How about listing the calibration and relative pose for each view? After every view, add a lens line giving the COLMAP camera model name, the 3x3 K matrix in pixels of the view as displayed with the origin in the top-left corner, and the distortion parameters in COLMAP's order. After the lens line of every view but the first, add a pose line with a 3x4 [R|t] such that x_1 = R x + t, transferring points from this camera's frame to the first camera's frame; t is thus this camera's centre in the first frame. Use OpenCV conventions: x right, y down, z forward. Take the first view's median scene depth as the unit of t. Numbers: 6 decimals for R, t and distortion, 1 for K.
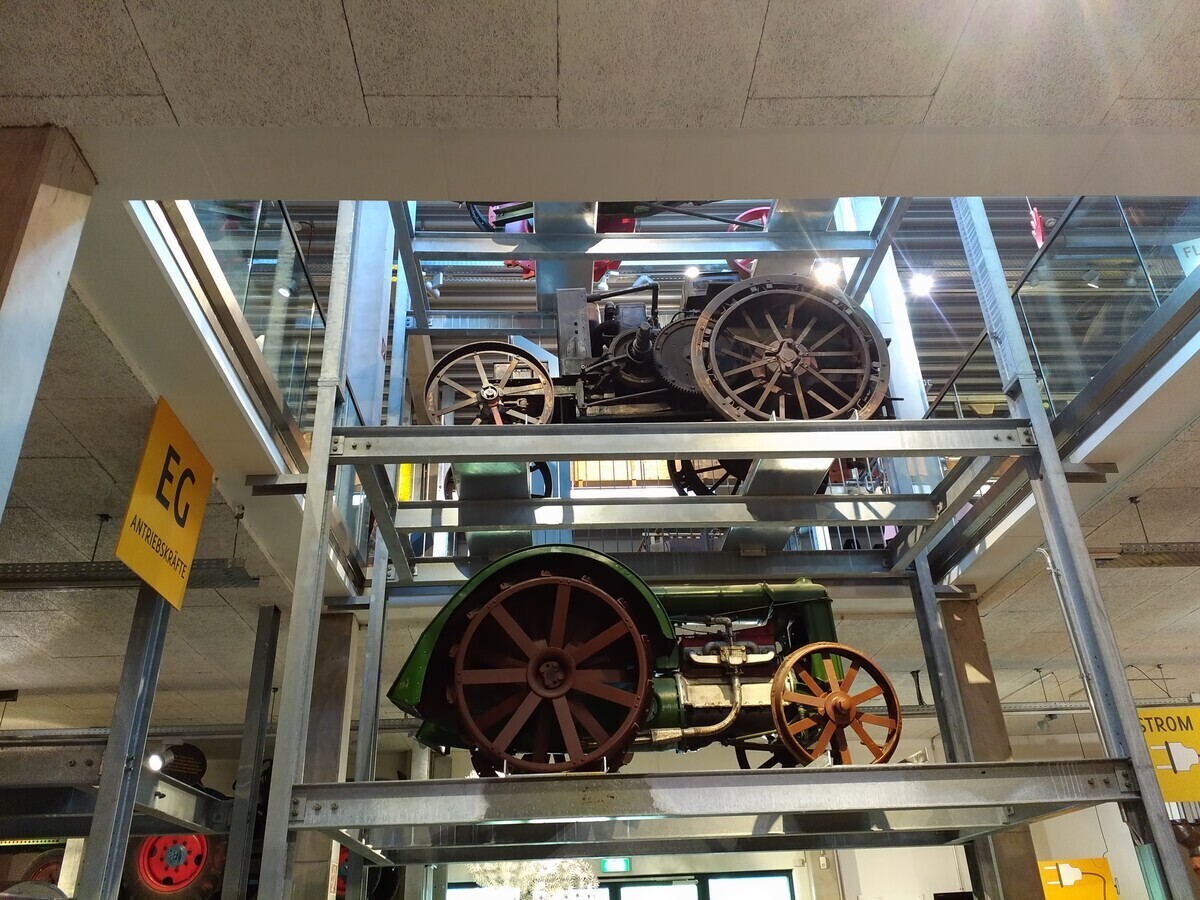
lens RADIAL K [[934.7, 0, 584.7], [0, 934.7, 430.5], [0, 0, 1]] dist [0.068011, -0.127424]
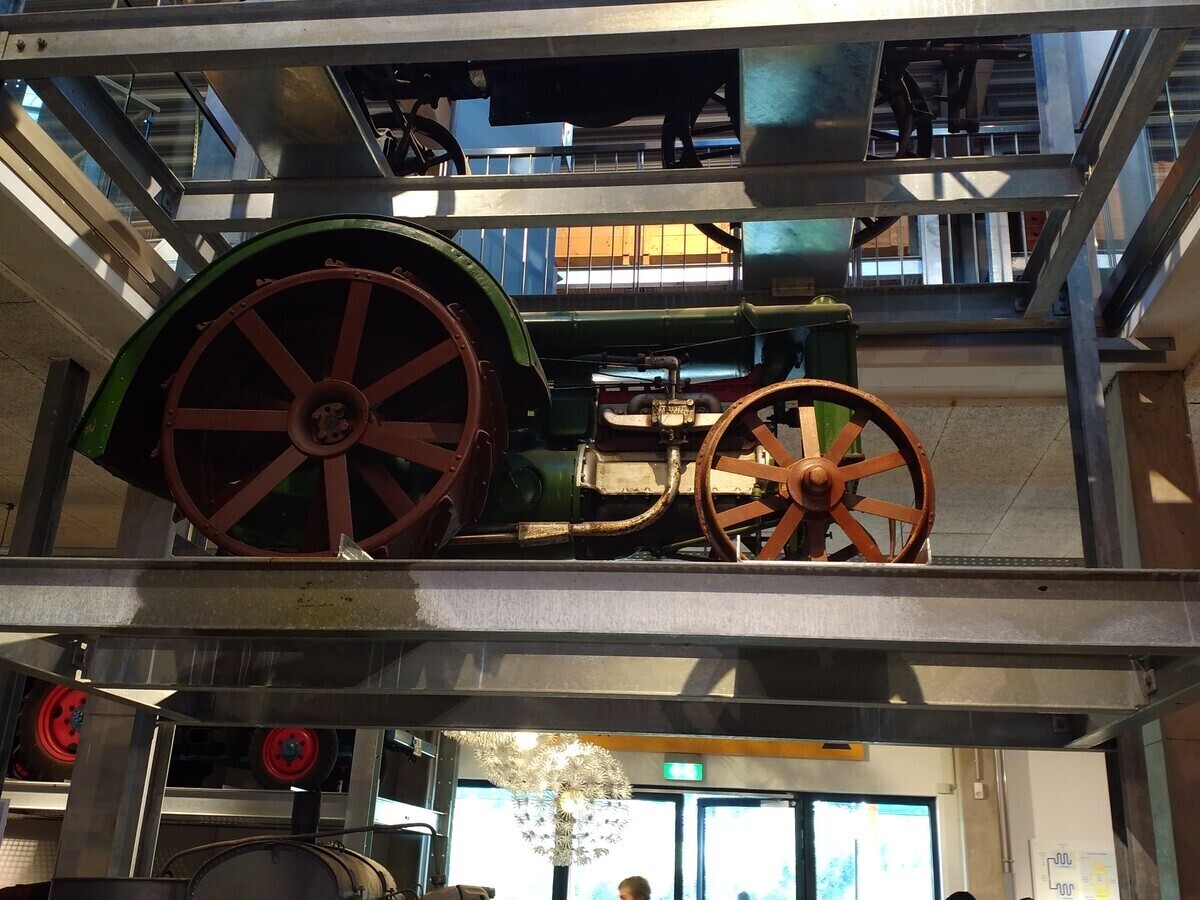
lens RADIAL K [[1161.7, 0, 587.9], [0, 1161.7, 447.4], [0, 0, 1]] dist [0.000097, 0.000000]
pose [[0.982737, 0.015180, -0.184387, 0.241143], [0.011260, 0.989873, 0.141510, 0.158098], [0.184668, -0.141143, 0.972613, 0.280393]]
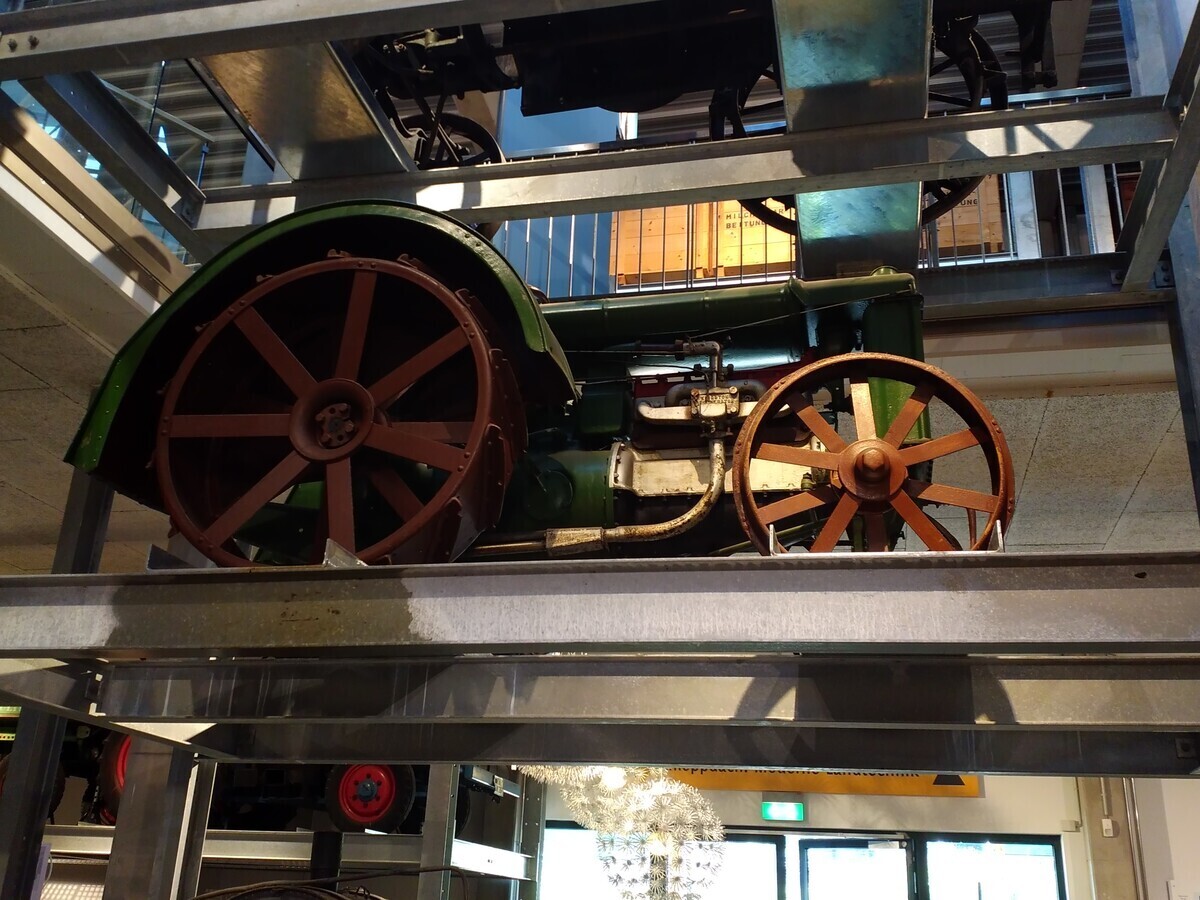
lens RADIAL K [[1161.7, 0, 590.6], [0, 1161.7, 445.0], [0, 0, 1]] dist [0.000097, 0.000000]
pose [[0.961862, -0.027685, -0.272131, 0.268954], [0.057797, 0.992973, 0.103268, 0.192601], [0.267360, -0.115058, 0.956703, 0.354619]]
